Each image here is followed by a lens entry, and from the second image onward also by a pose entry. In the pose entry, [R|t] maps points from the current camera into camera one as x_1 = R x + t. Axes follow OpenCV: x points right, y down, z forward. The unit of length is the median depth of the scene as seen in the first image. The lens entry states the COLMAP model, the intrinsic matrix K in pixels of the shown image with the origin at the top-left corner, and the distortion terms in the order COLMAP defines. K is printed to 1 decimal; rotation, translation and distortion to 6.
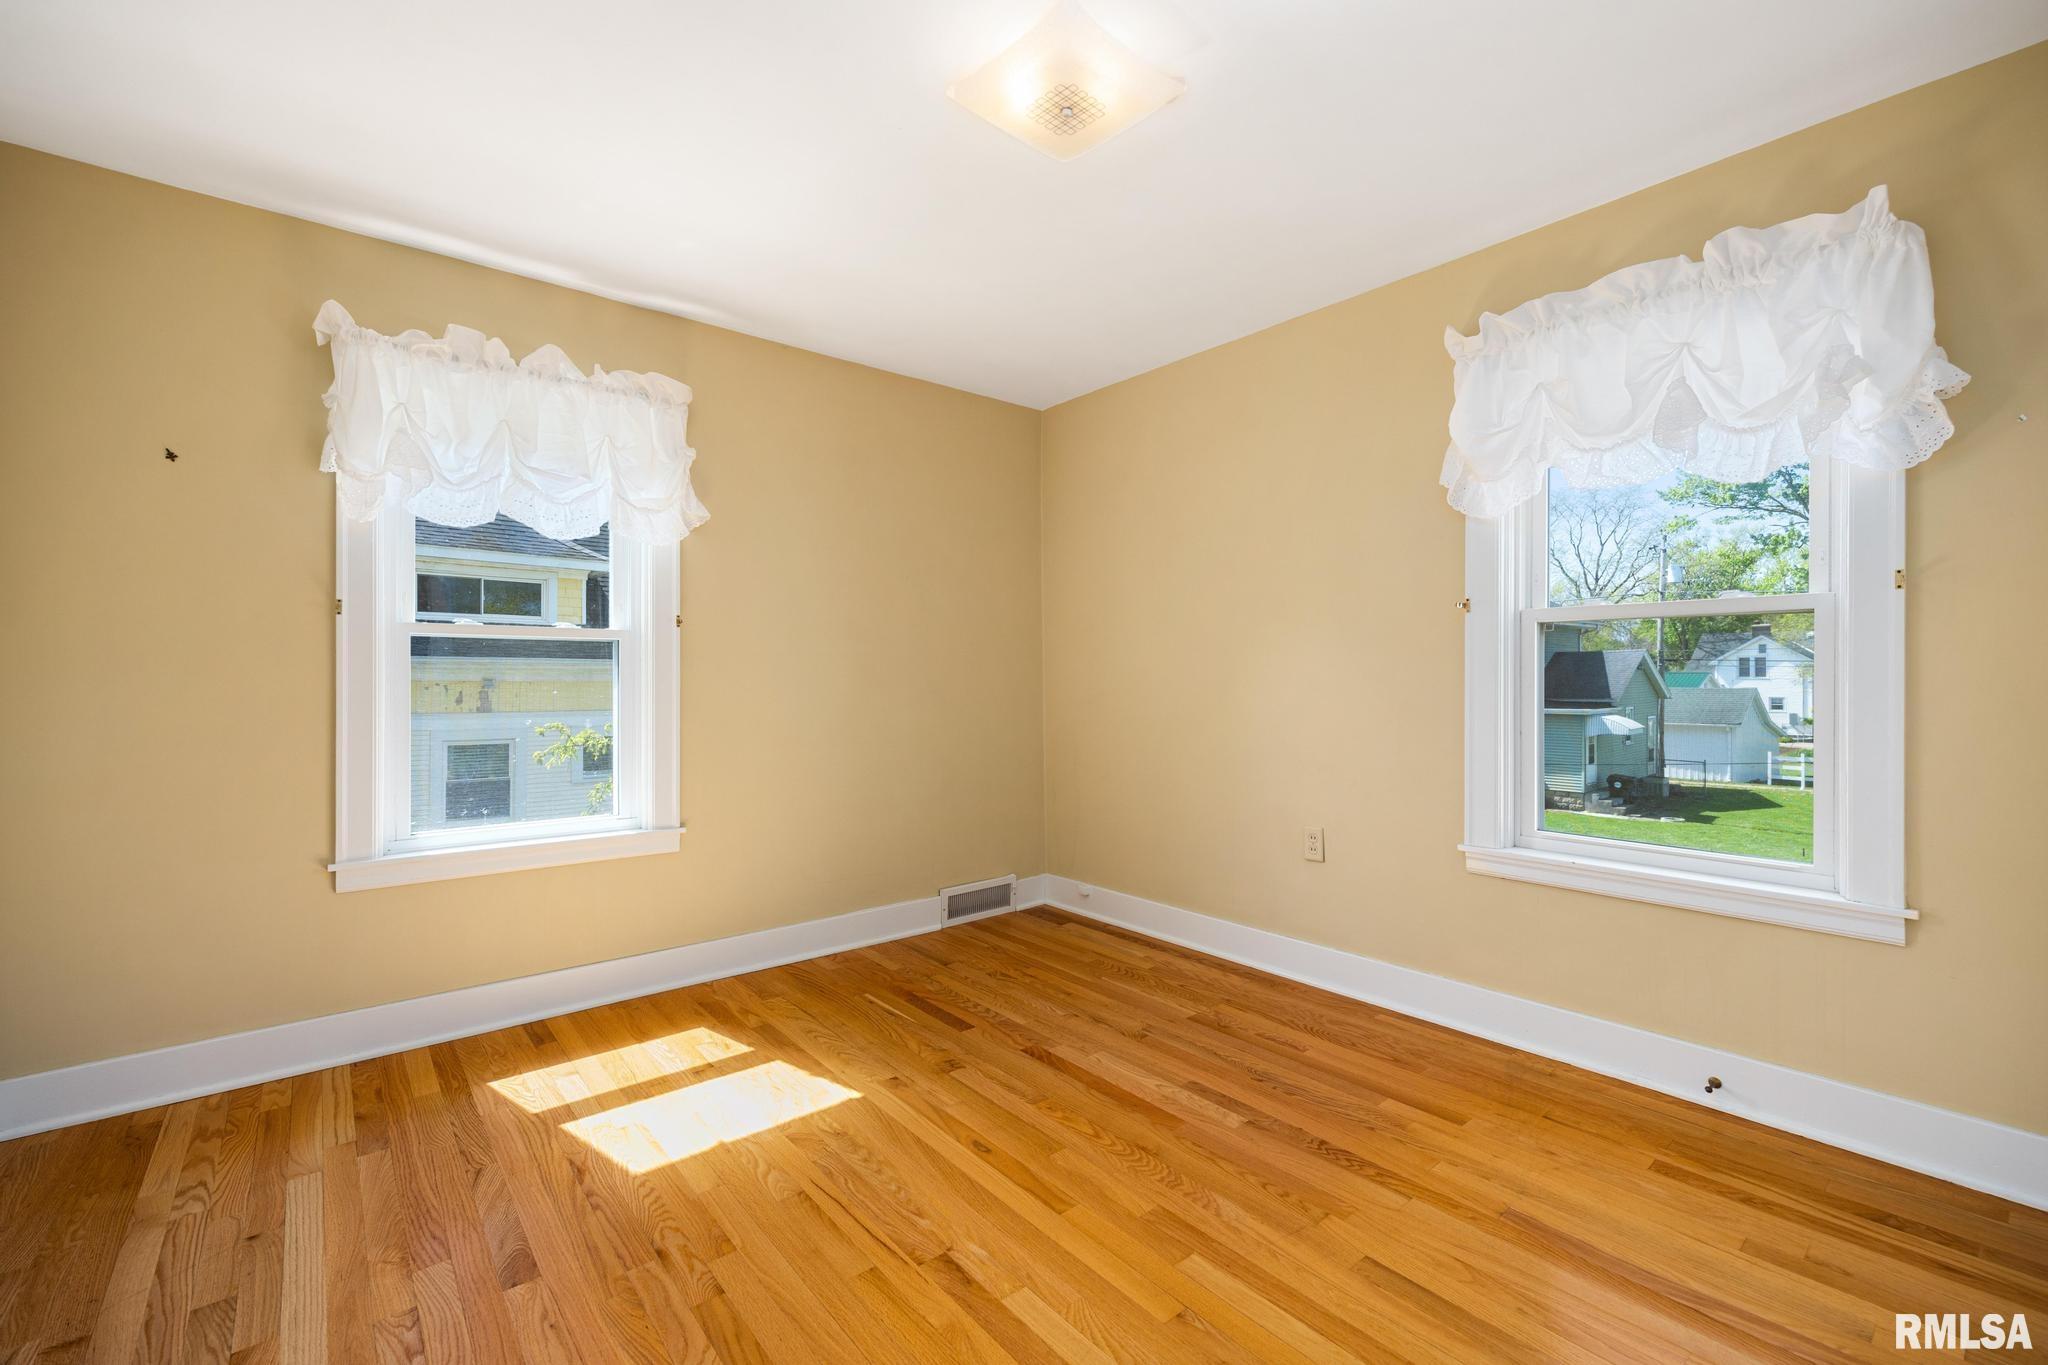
lens RADIAL K [[865.3, 0, 1046.6], [0, 865.3, 676.0], [0, 0, 1]] dist [0.010316, -0.000006]
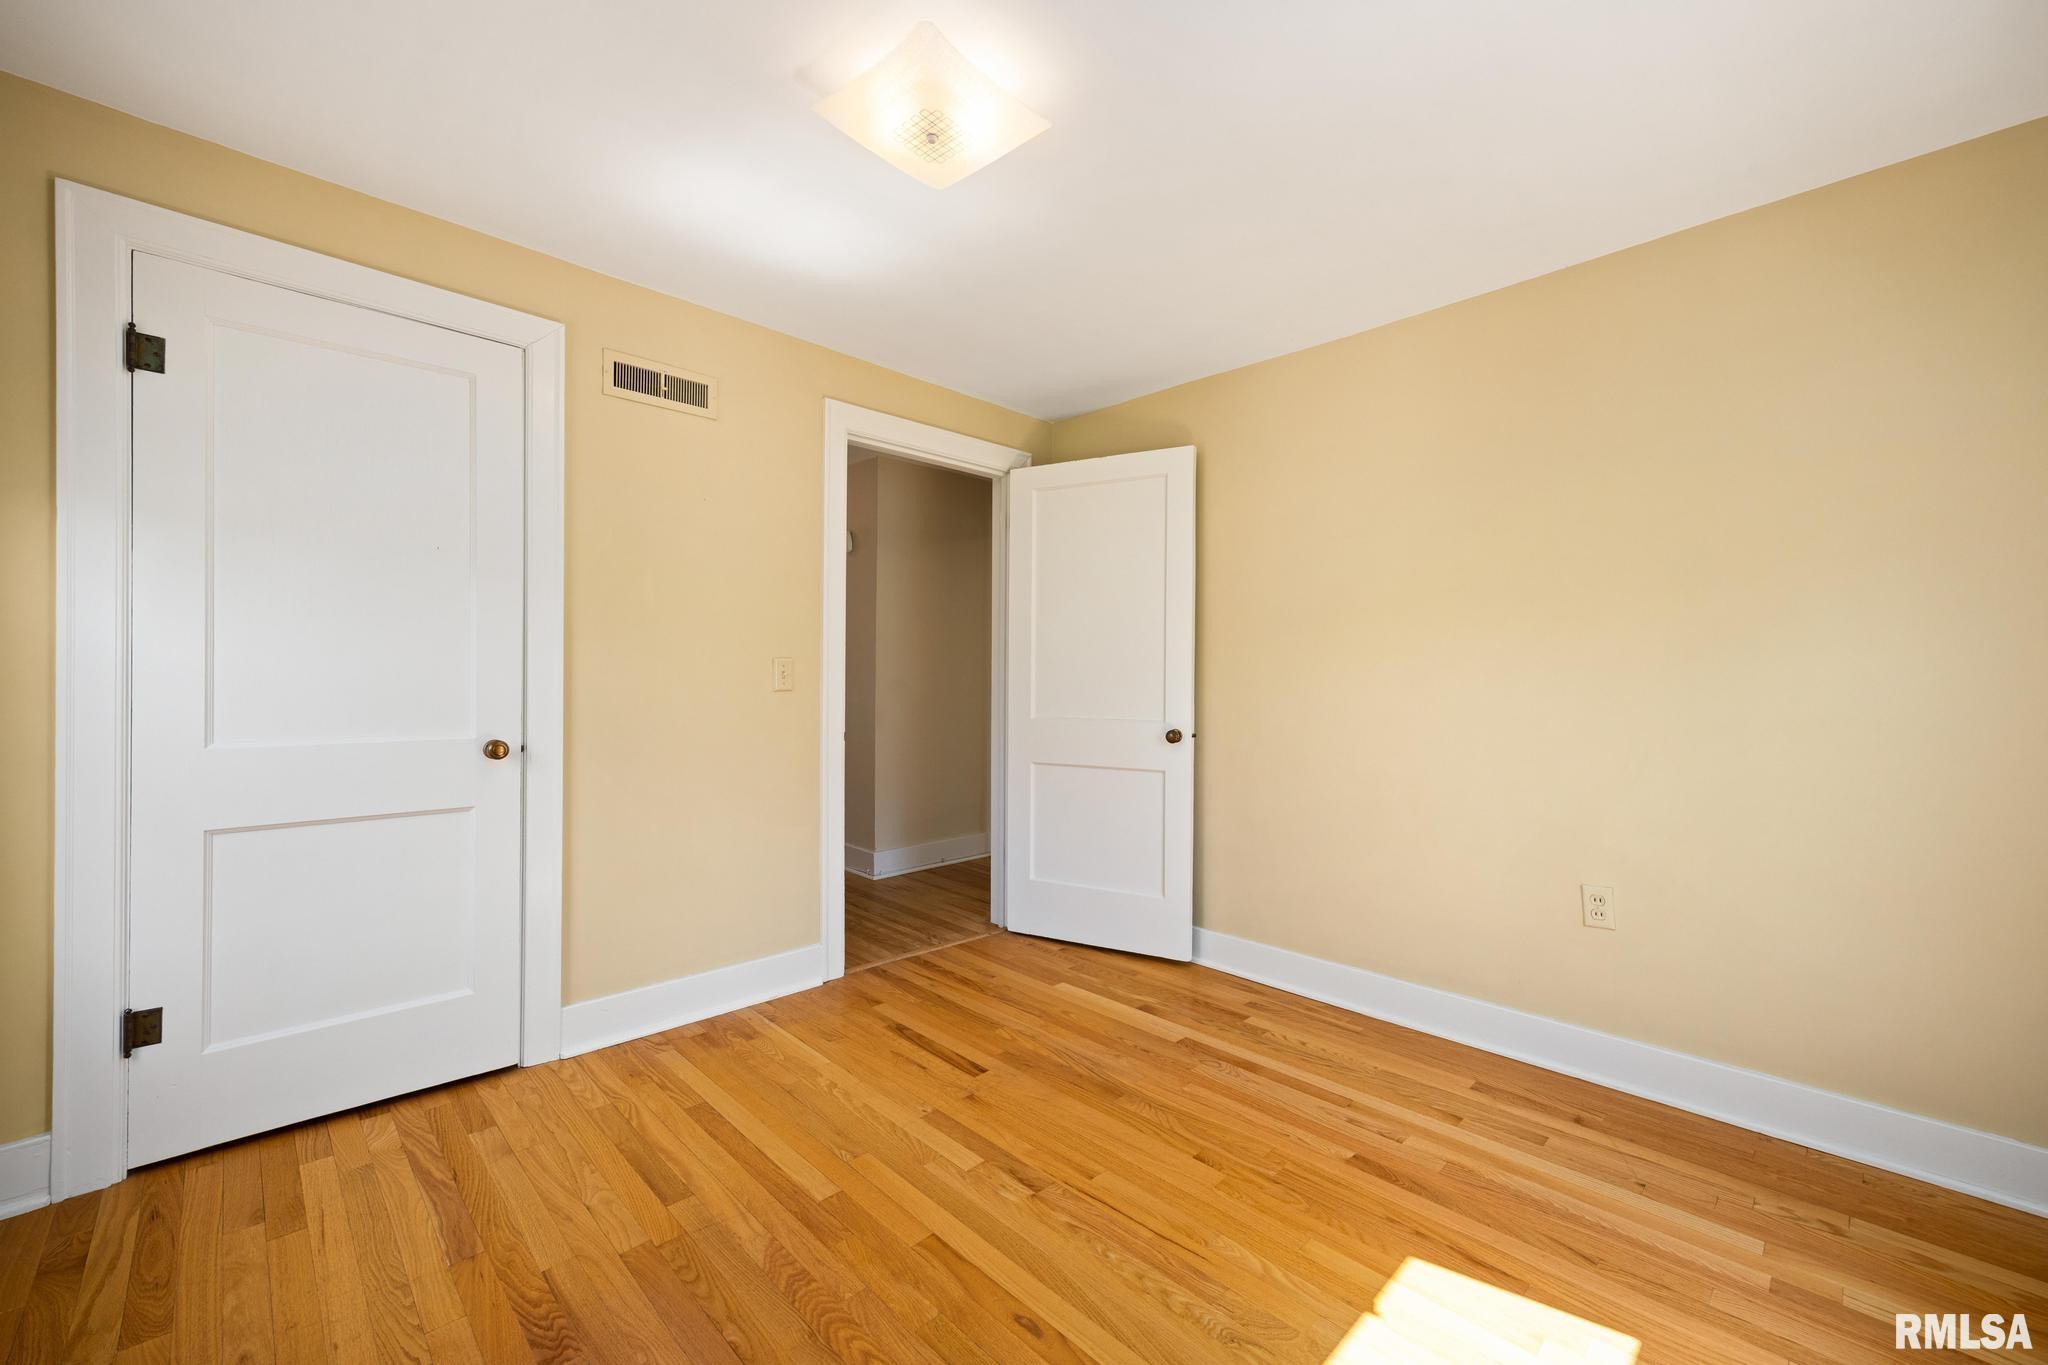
lens RADIAL K [[811.1, 0, 1024.0], [0, 811.1, 682.5], [0, 0, 1]] dist [0.017238, 0.000117]
pose [[-0.998161, -0.001678, -0.060593, -0.024881], [-0.001544, 0.999996, -0.002260, -0.011415], [0.060596, -0.002163, -0.998160, 1.574104]]
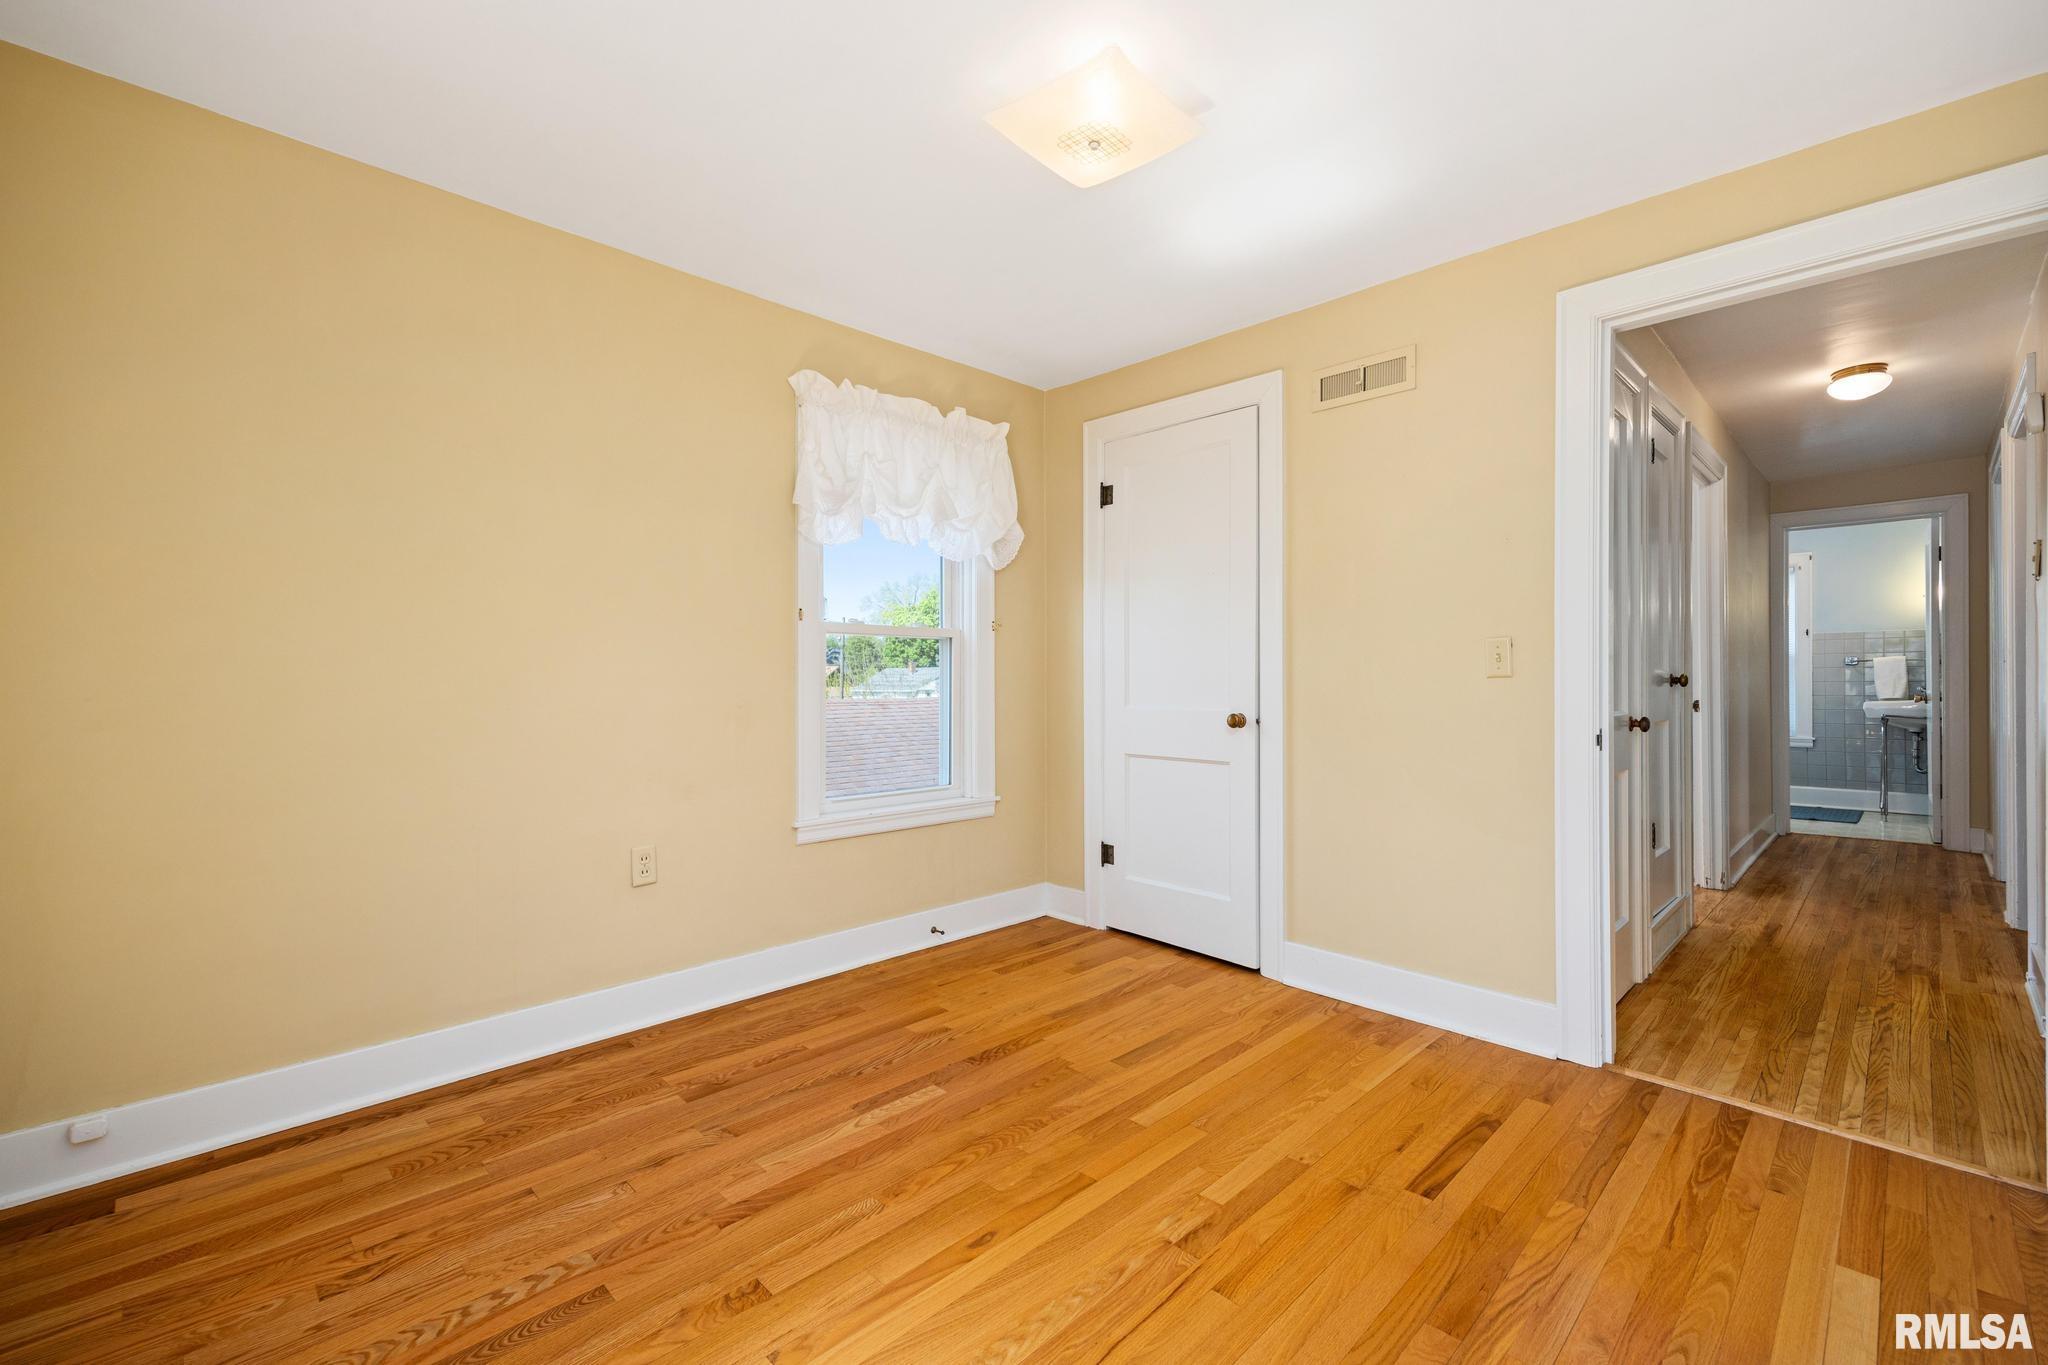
lens RADIAL K [[865.3, 0, 1046.6], [0, 865.3, 676.0], [0, 0, 1]] dist [0.010316, -0.000006]
pose [[-0.088563, 0.004211, 0.996062, -0.837089], [-0.002254, 0.999988, -0.004428, 0.006951], [-0.996068, -0.002637, -0.088552, 0.933873]]
